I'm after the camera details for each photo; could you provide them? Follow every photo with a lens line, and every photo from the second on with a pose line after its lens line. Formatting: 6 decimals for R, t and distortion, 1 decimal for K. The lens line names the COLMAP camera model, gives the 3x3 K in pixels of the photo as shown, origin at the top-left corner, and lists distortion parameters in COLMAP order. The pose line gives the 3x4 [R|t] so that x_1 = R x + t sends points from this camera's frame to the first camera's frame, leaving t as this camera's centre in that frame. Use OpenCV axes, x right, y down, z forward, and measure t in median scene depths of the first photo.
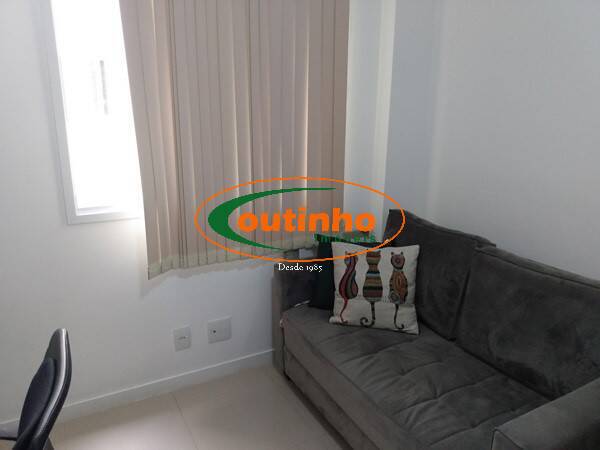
lens RADIAL K [[467.1, 0, 301.3], [0, 467.1, 222.6], [0, 0, 1]] dist [0.086850, -0.160055]
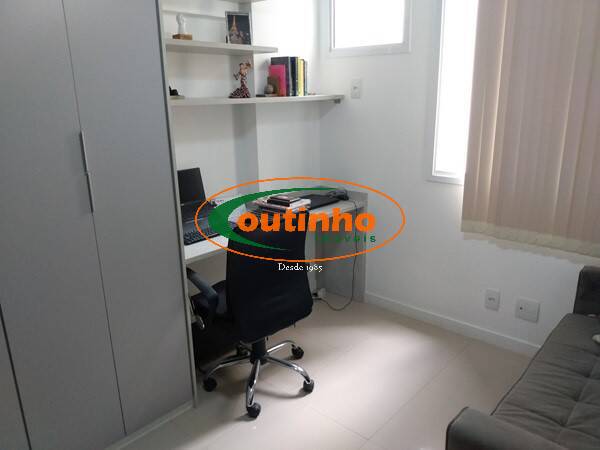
lens RADIAL K [[467.1, 0, 301.3], [0, 467.1, 222.6], [0, 0, 1]] dist [0.086850, -0.160055]
pose [[0.342644, 0.245296, -0.906876, 0.626987], [-0.228938, 0.958012, 0.172628, -0.028546], [0.911143, 0.148469, 0.384415, 0.112110]]
